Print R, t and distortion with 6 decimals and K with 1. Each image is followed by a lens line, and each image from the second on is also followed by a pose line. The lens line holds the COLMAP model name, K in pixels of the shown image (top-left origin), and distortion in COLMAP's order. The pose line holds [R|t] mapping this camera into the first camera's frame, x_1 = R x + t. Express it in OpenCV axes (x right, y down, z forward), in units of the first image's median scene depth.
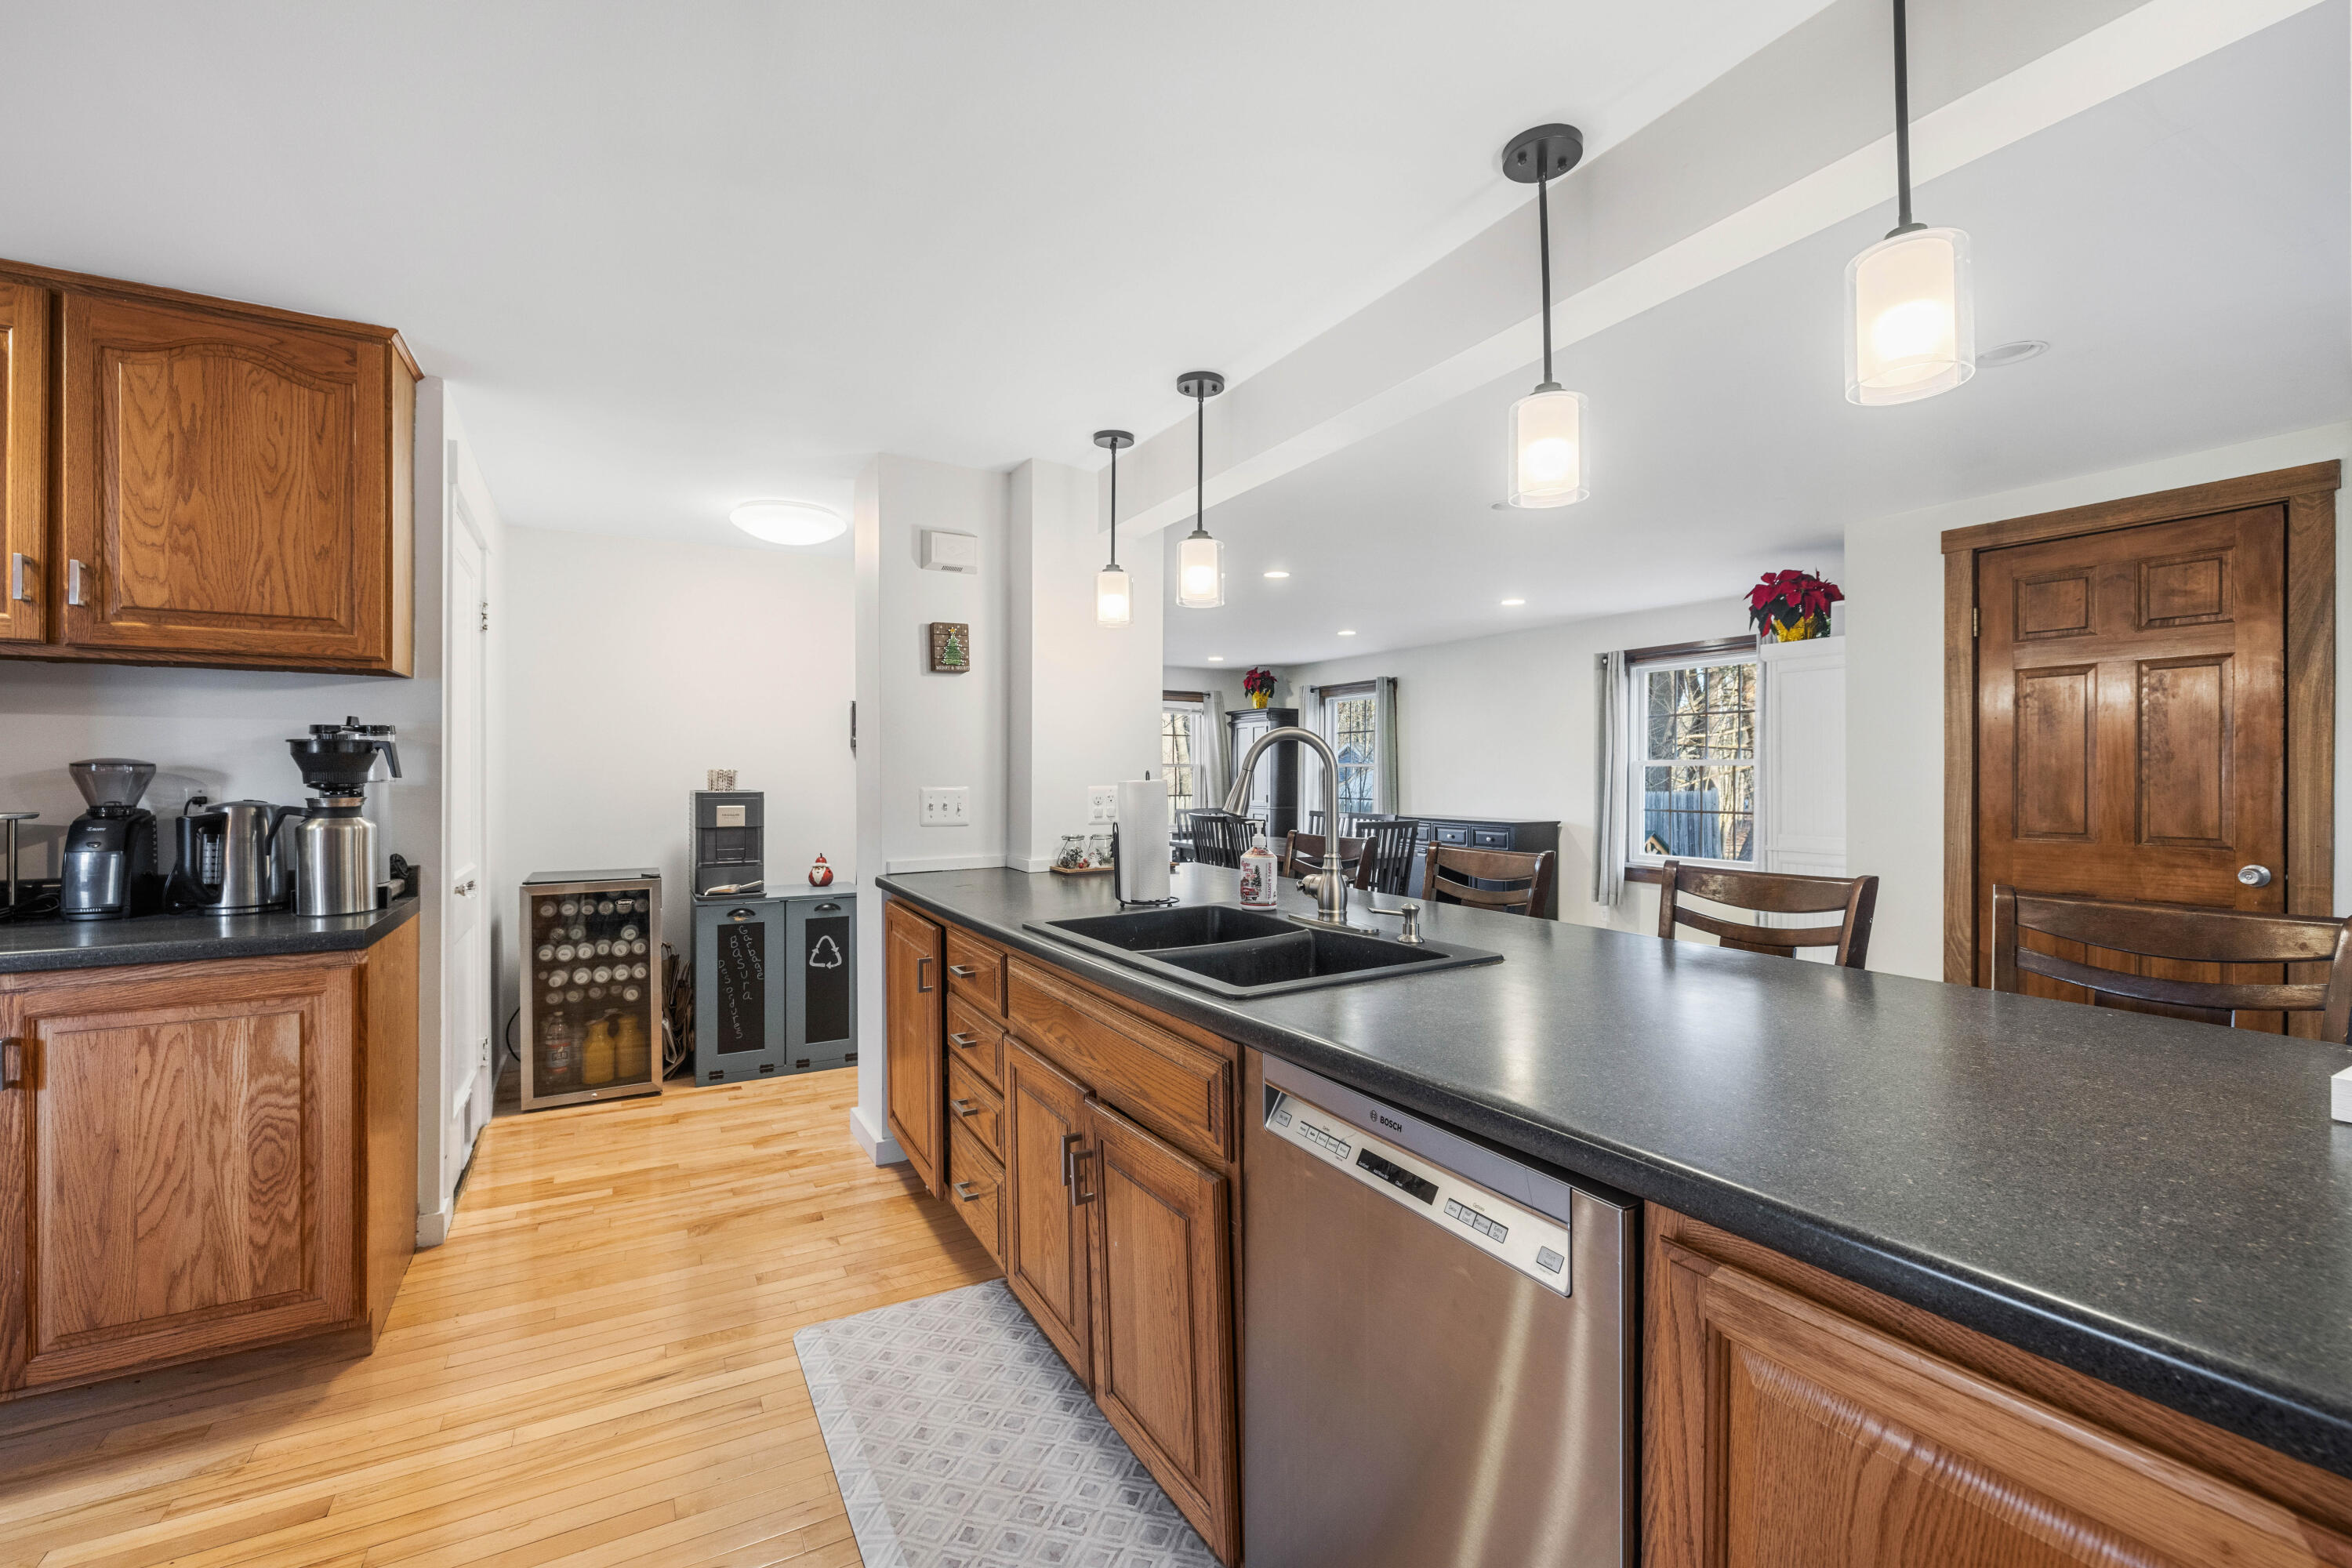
lens RADIAL K [[992.0, 0, 1164.8], [0, 992.0, 771.8], [0, 0, 1]] dist [-0.002179, 0.000704]
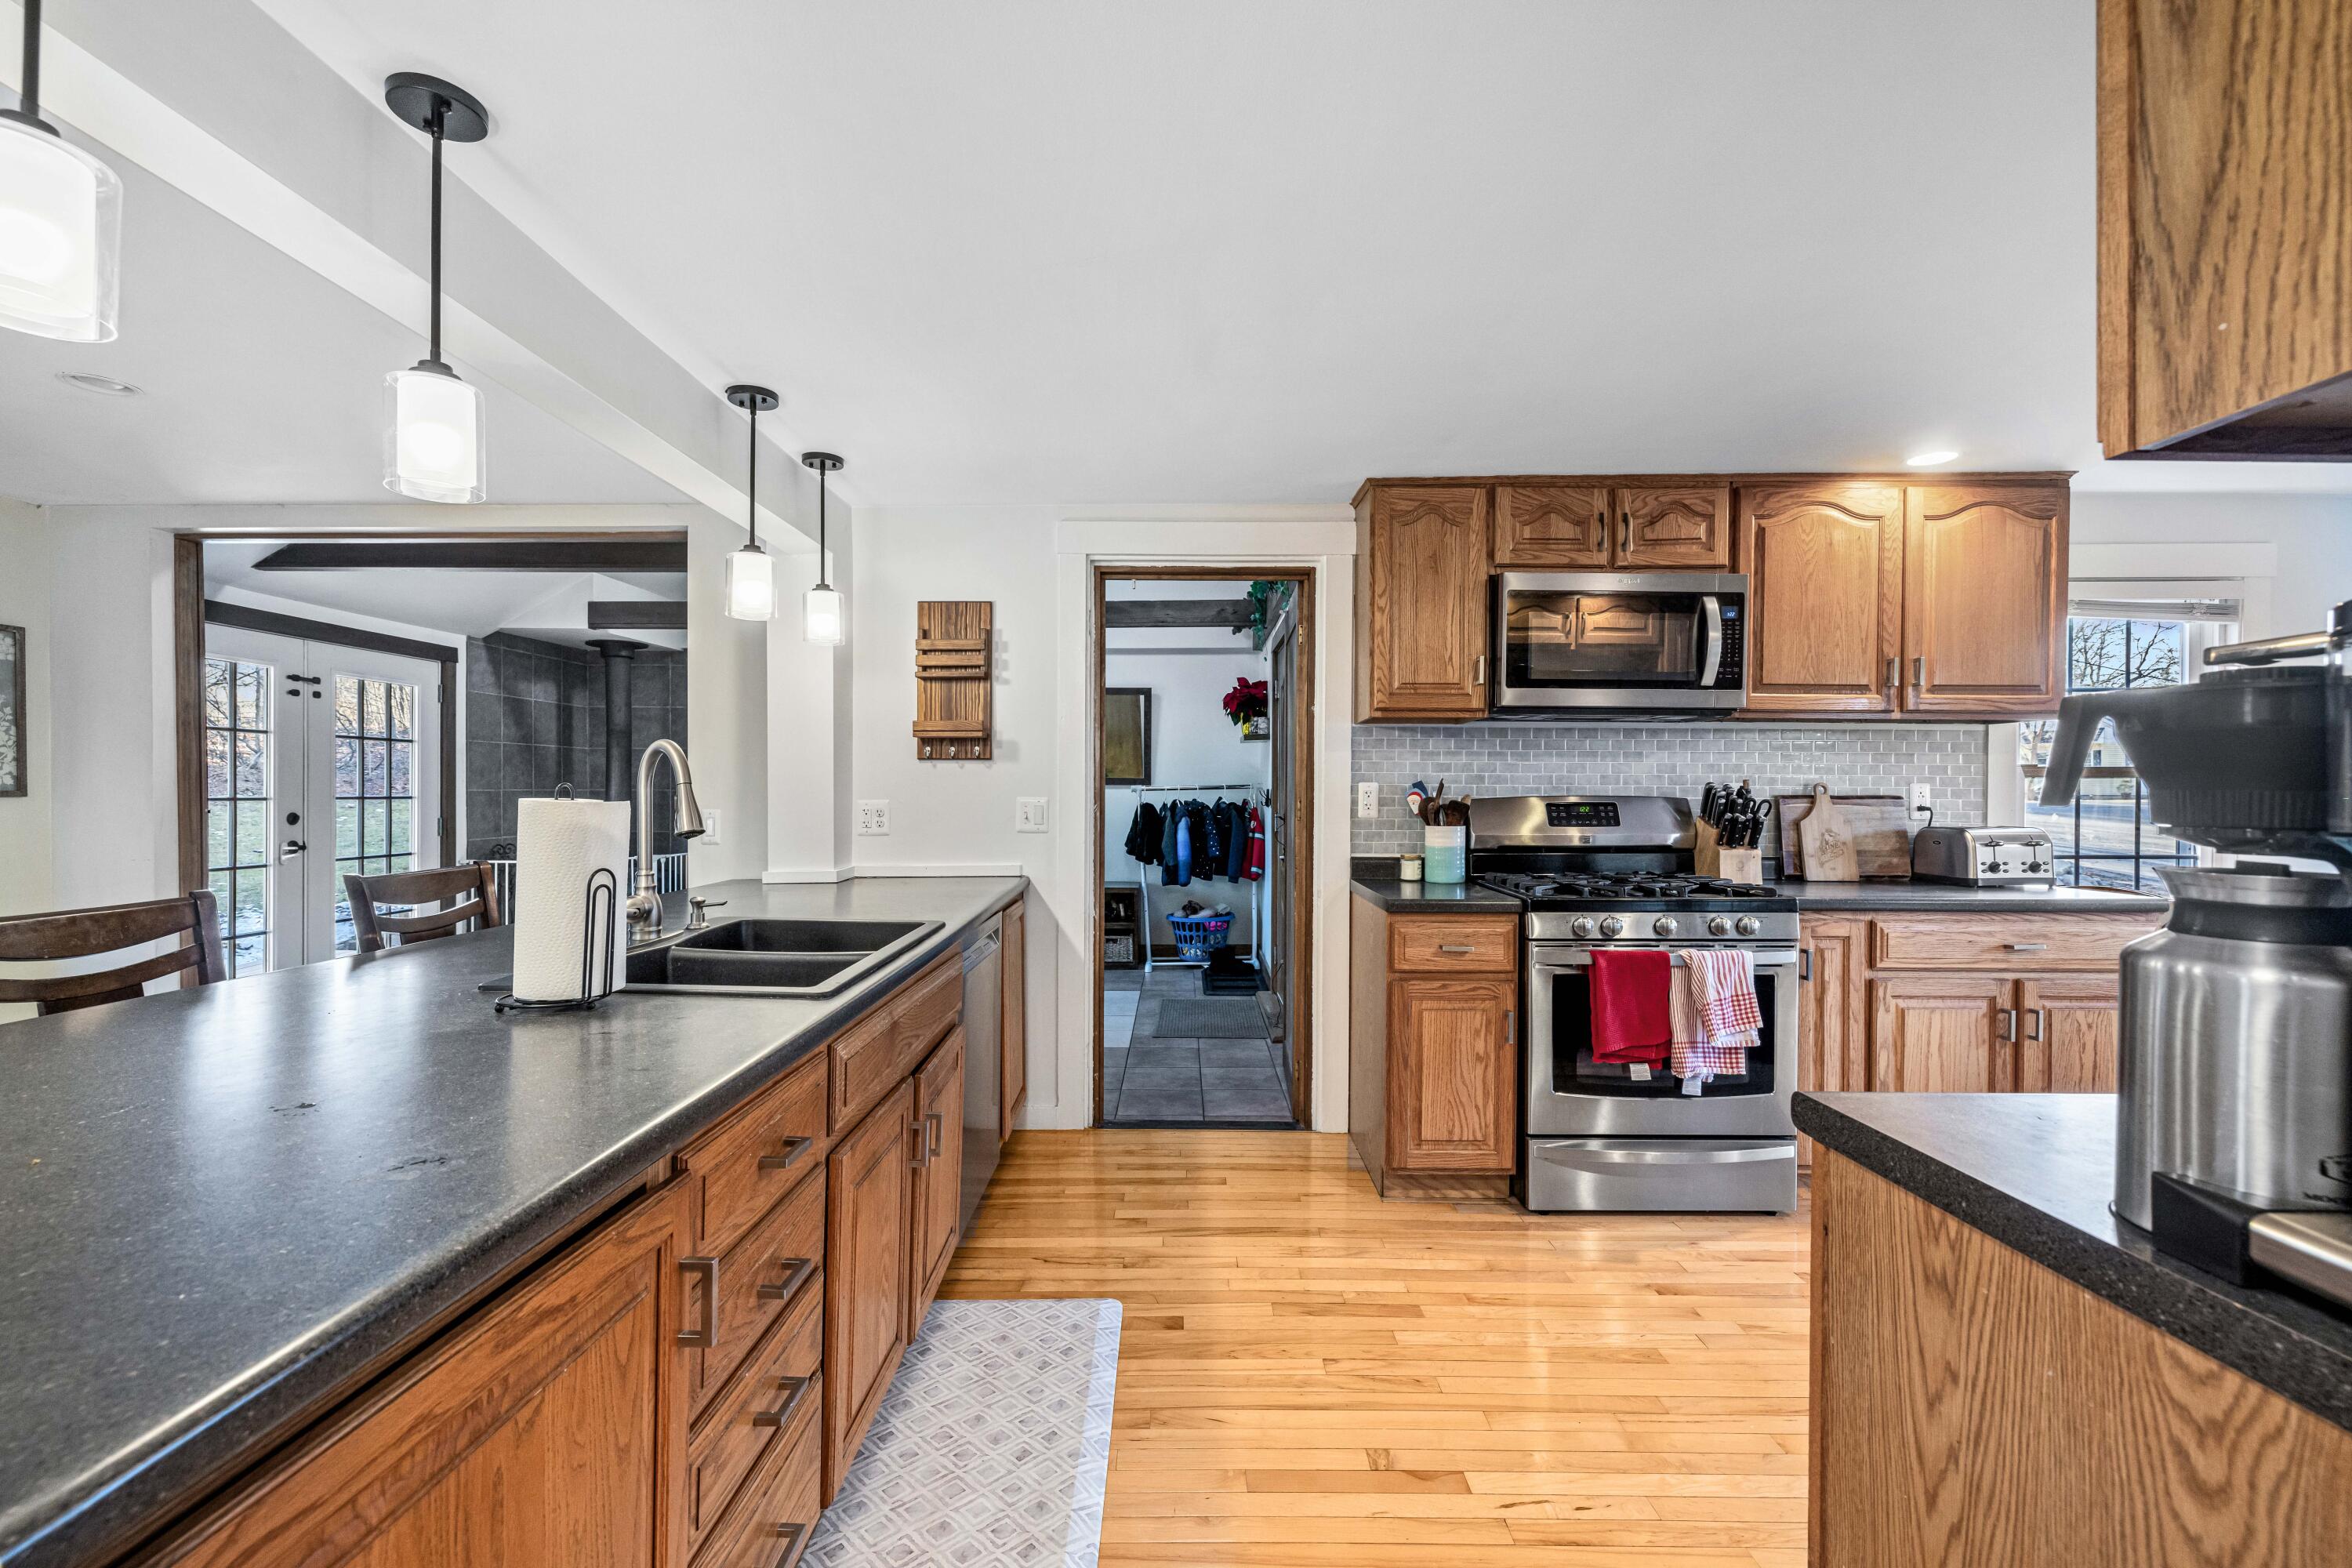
lens RADIAL K [[992.0, 0, 1163.5], [0, 992.0, 793.9], [0, 0, 1]] dist [-0.002179, 0.000704]
pose [[-0.868809, -0.005785, 0.495113, -0.461548], [-0.004648, 0.999983, 0.003528, 0.000205], [-0.495125, 0.000764, -0.868821, 0.967815]]
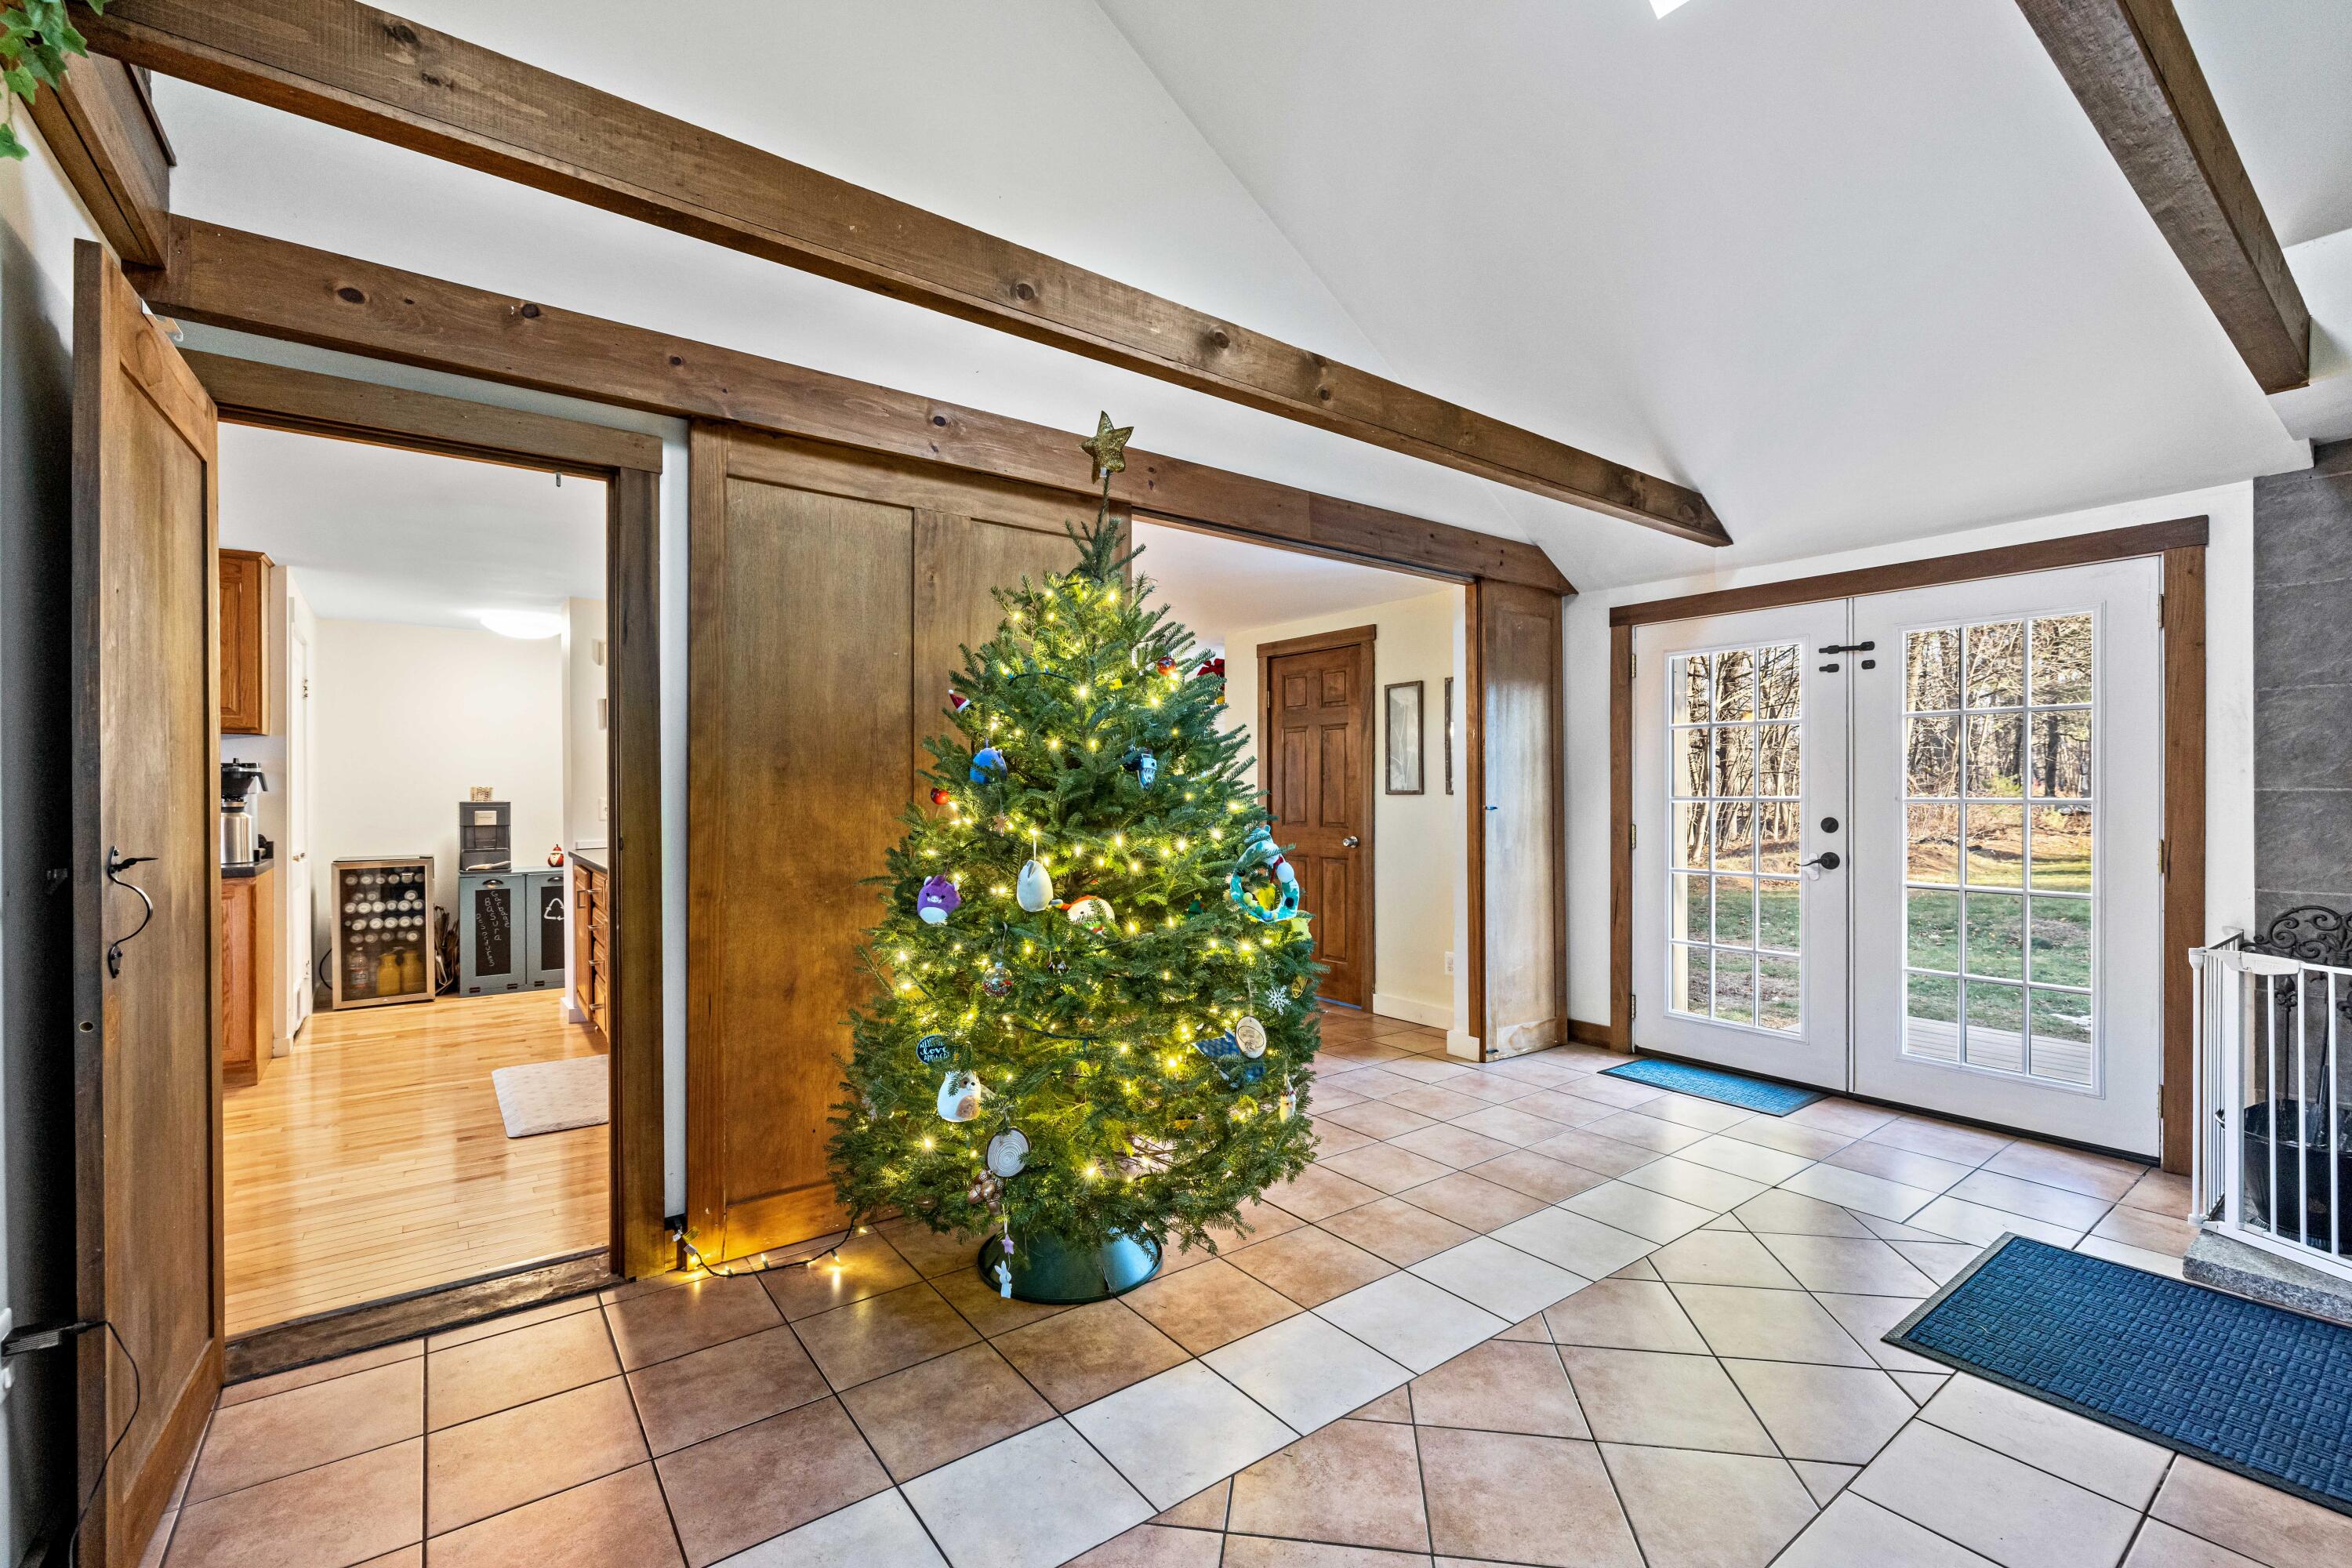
lens RADIAL K [[992.0, 0, 1159.7], [0, 992.0, 791.1], [0, 0, 1]] dist [-0.002179, 0.000704]
pose [[0.991036, -0.002434, 0.133574, 0.434144], [0.002090, 0.999994, 0.002717, 0.002448], [-0.133580, -0.002414, 0.991035, -0.722467]]
